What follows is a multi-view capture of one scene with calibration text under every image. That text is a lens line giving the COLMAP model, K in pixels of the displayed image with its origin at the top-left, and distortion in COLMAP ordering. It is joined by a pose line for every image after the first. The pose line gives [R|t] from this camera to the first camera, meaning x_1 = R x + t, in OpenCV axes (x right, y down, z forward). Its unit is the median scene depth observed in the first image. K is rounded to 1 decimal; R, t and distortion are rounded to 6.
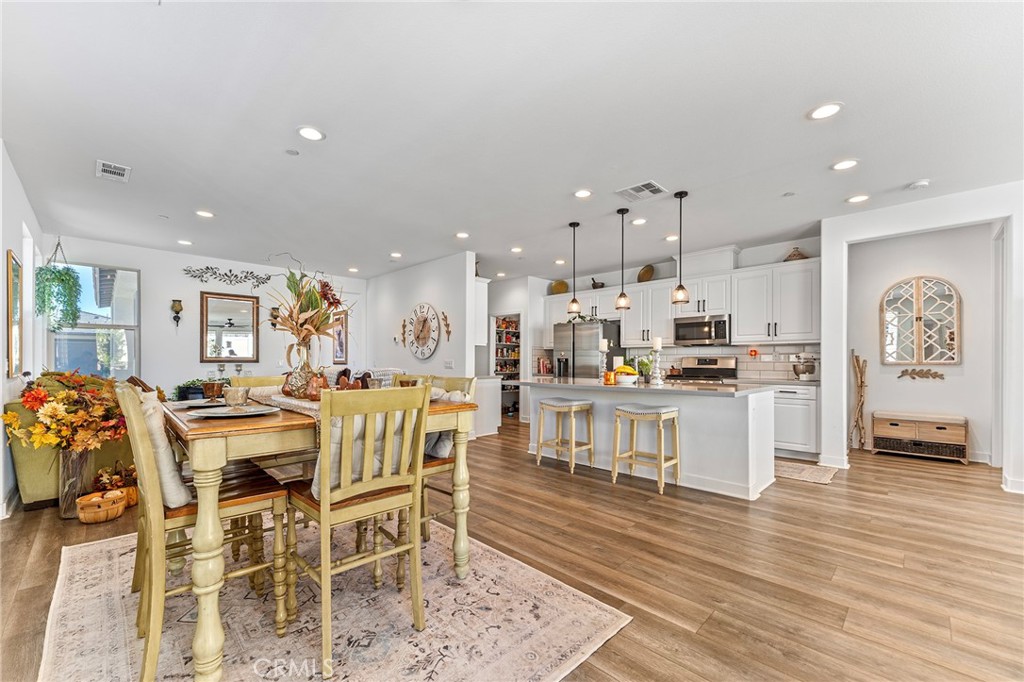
lens RADIAL K [[411.5, 0, 511.2], [0, 411.5, 359.7], [0, 0, 1]] dist [-0.003151, -0.000400]
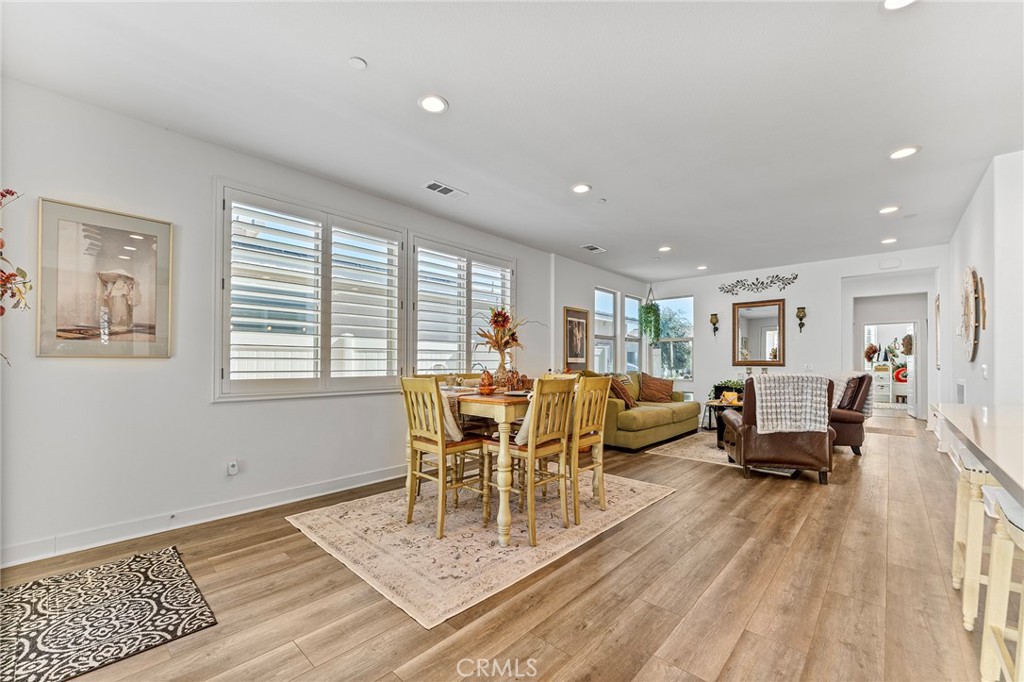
lens RADIAL K [[411.5, 0, 517.8], [0, 411.5, 373.0], [0, 0, 1]] dist [-0.003151, -0.000400]
pose [[0.050656, 0.028458, -0.998311, 0.377227], [-0.000673, 0.999595, 0.028461, -0.003950], [0.998716, -0.000770, 0.050654, 0.345342]]
